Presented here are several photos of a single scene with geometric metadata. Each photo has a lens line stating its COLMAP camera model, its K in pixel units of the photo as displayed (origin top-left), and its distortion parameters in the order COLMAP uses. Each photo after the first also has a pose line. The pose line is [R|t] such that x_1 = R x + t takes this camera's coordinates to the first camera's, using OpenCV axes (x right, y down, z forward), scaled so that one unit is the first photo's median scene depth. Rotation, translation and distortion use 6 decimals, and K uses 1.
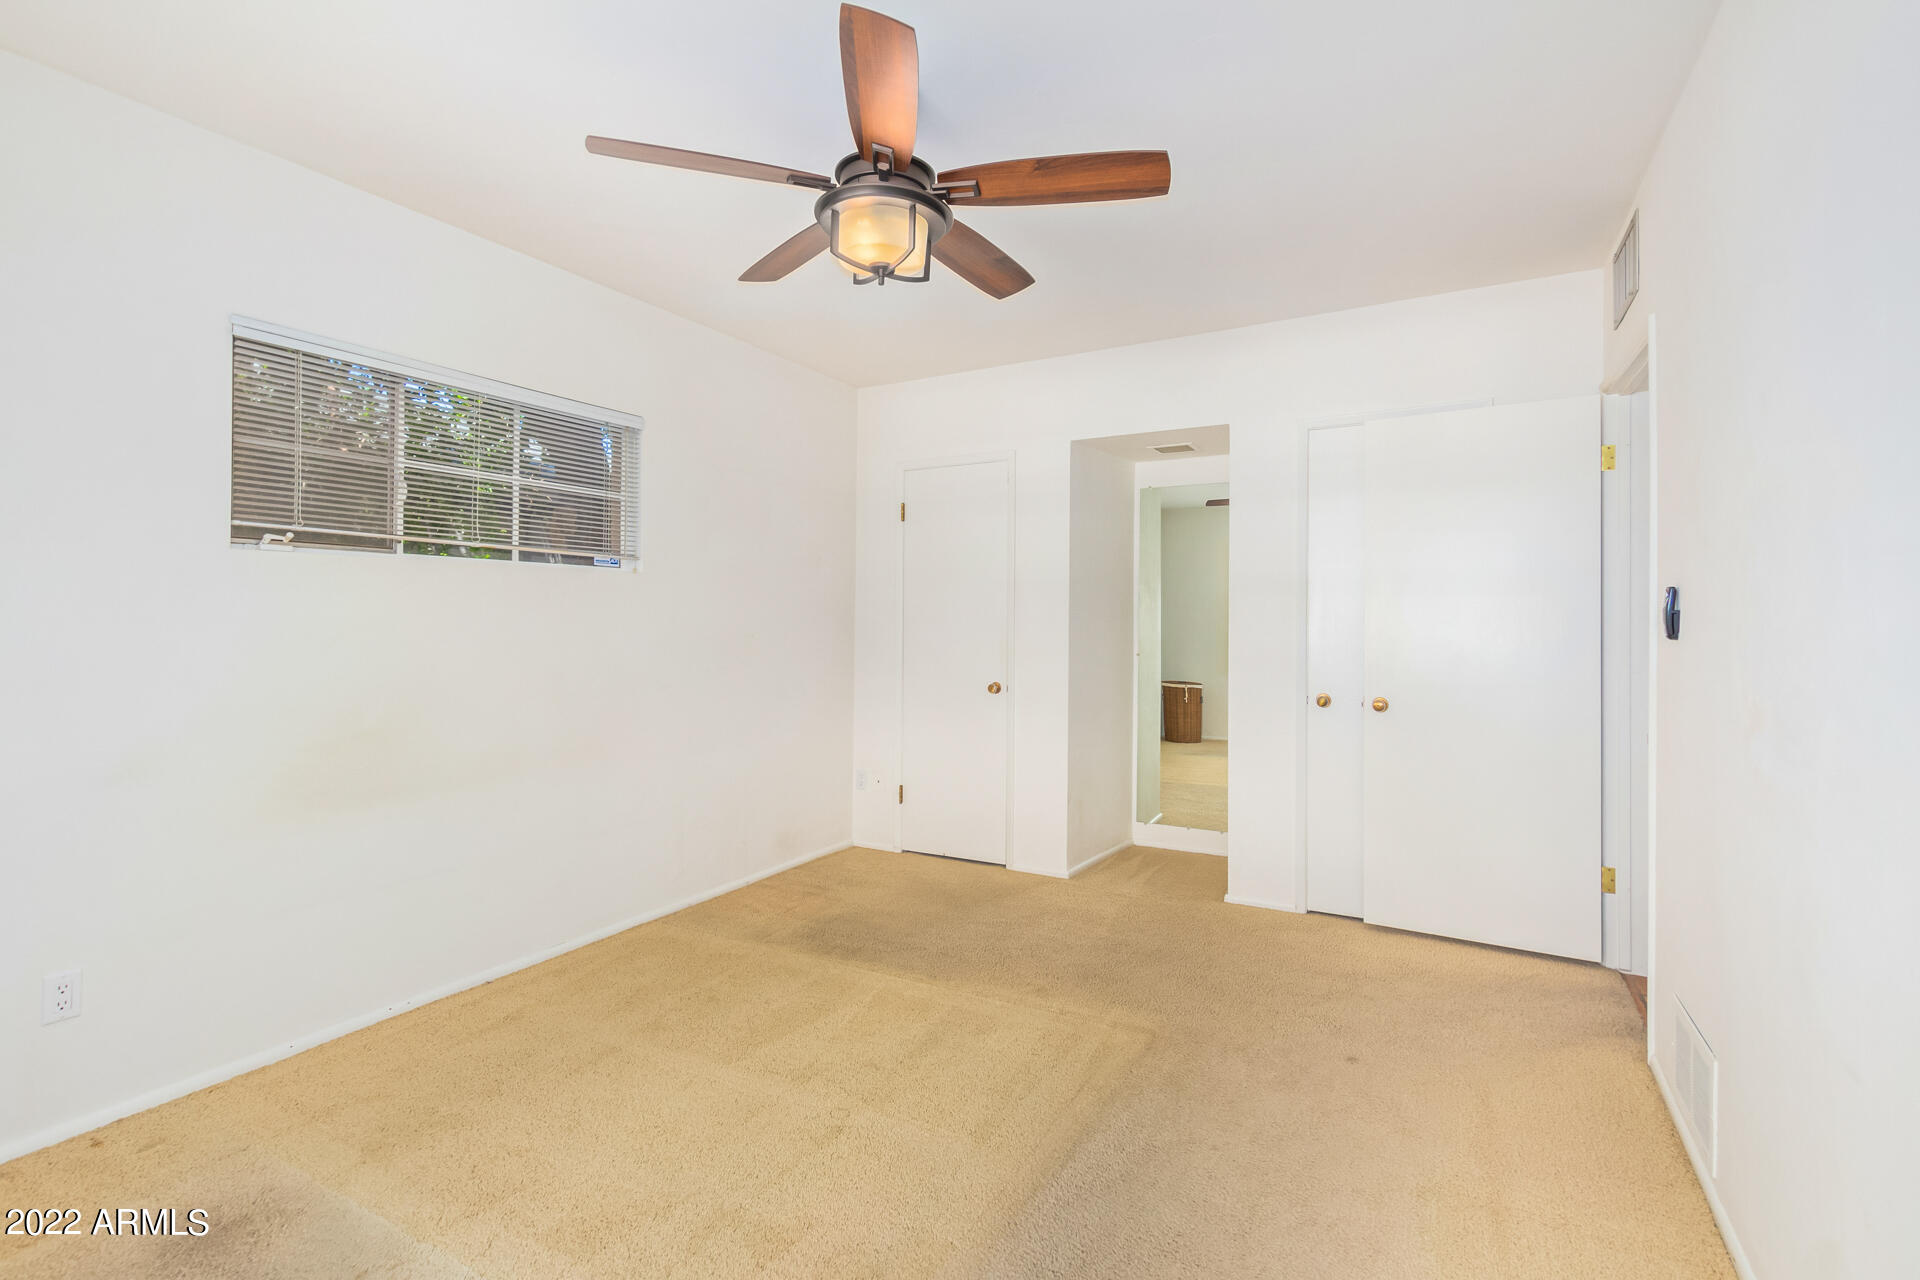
lens RADIAL K [[878.3, 0, 962.0], [0, 878.3, 626.7], [0, 0, 1]] dist [0.003031, -0.000003]
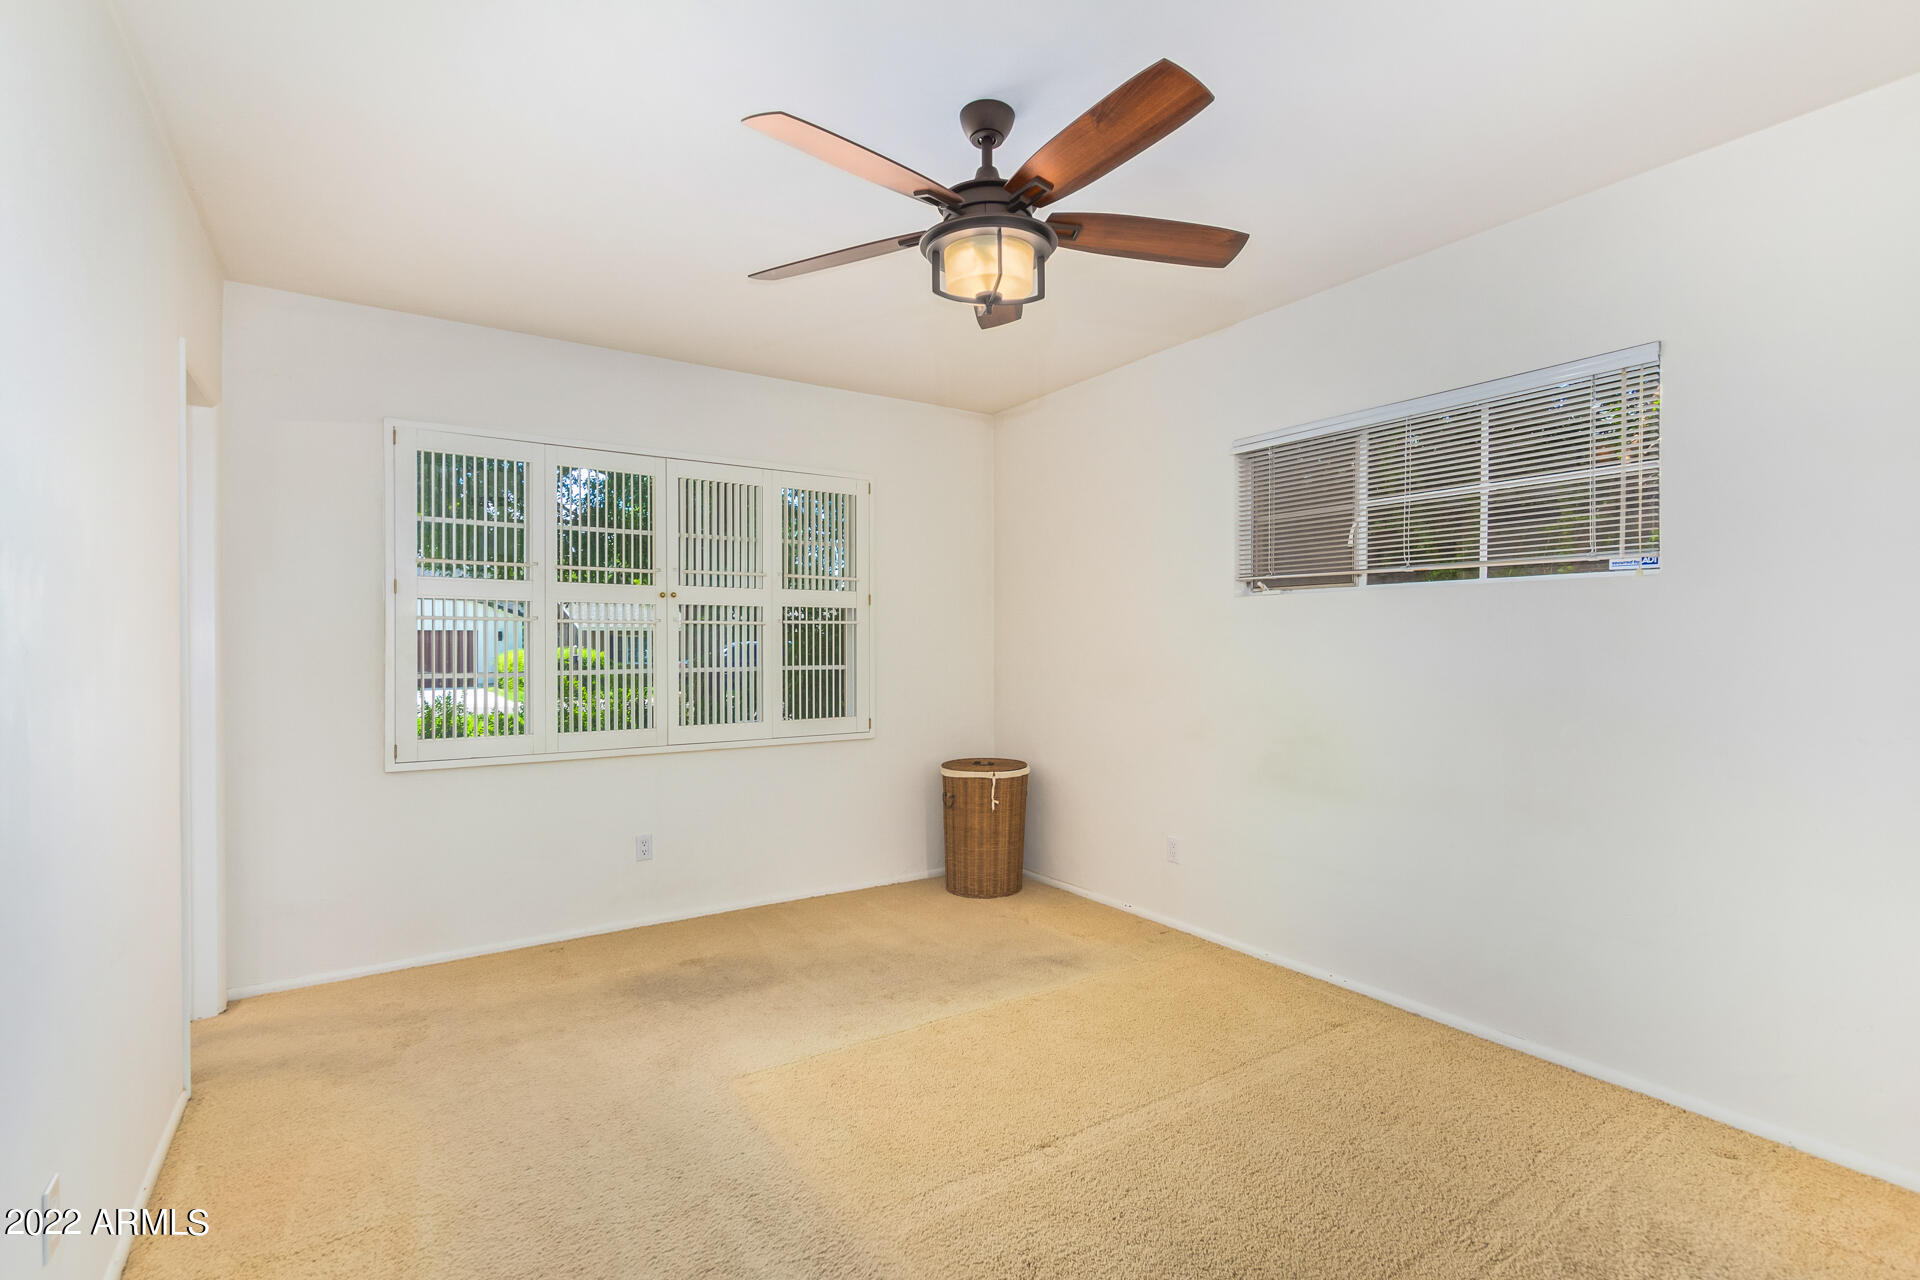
lens RADIAL K [[878.3, 0, 962.1], [0, 878.3, 644.2], [0, 0, 1]] dist [0.003031, -0.000003]
pose [[-0.450929, -0.006554, -0.892536, 0.586486], [-0.012693, 0.999919, -0.000930, -0.000244], [0.892469, 0.010910, -0.450976, 1.025042]]
